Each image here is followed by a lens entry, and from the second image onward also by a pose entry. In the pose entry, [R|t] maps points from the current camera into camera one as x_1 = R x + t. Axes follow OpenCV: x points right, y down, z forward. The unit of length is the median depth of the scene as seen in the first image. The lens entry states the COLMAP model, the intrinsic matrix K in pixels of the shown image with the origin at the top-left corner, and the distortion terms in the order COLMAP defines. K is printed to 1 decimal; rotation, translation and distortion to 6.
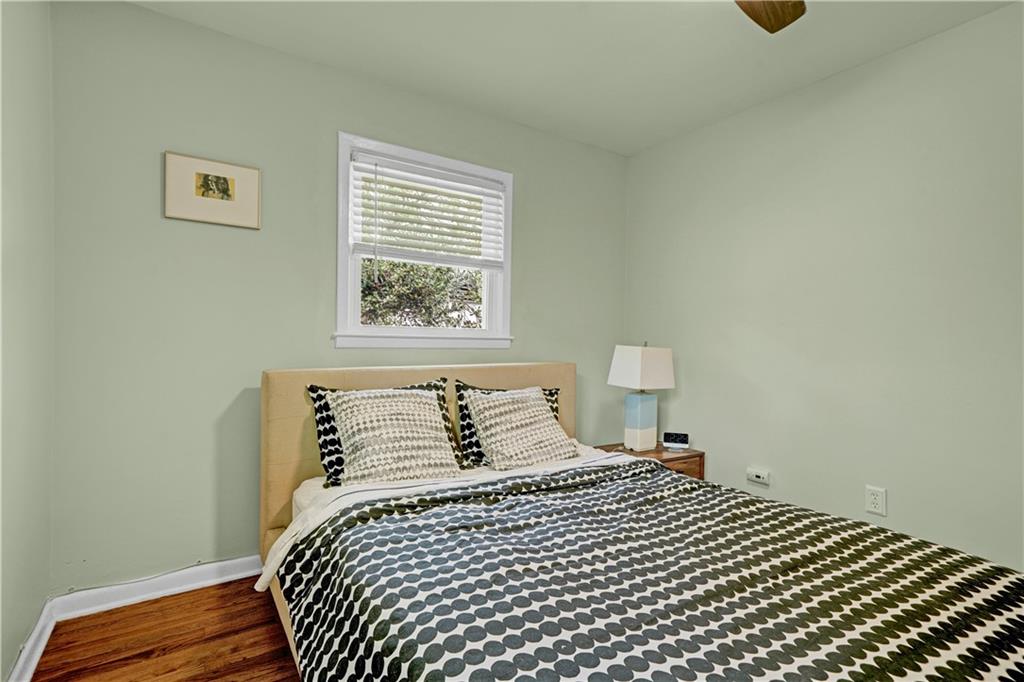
lens RADIAL K [[513.1, 0, 512.0], [0, 513.1, 341.0], [0, 0, 1]] dist [0.003900, 0.000172]
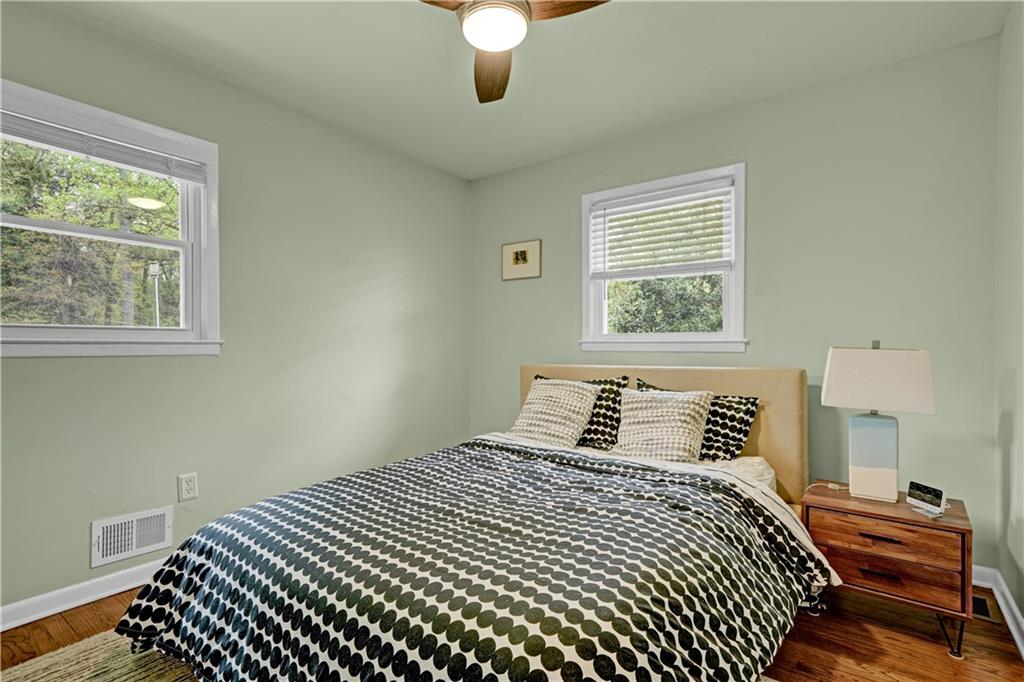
lens RADIAL K [[514.9, 0, 474.3], [0, 514.9, 341.9], [0, 0, 1]] dist [0.017296, -0.000578]
pose [[0.277779, -0.018824, -0.960460, 0.993675], [0.008206, 0.999818, -0.017222, 0.011024], [0.960610, -0.003098, 0.277883, 0.358609]]
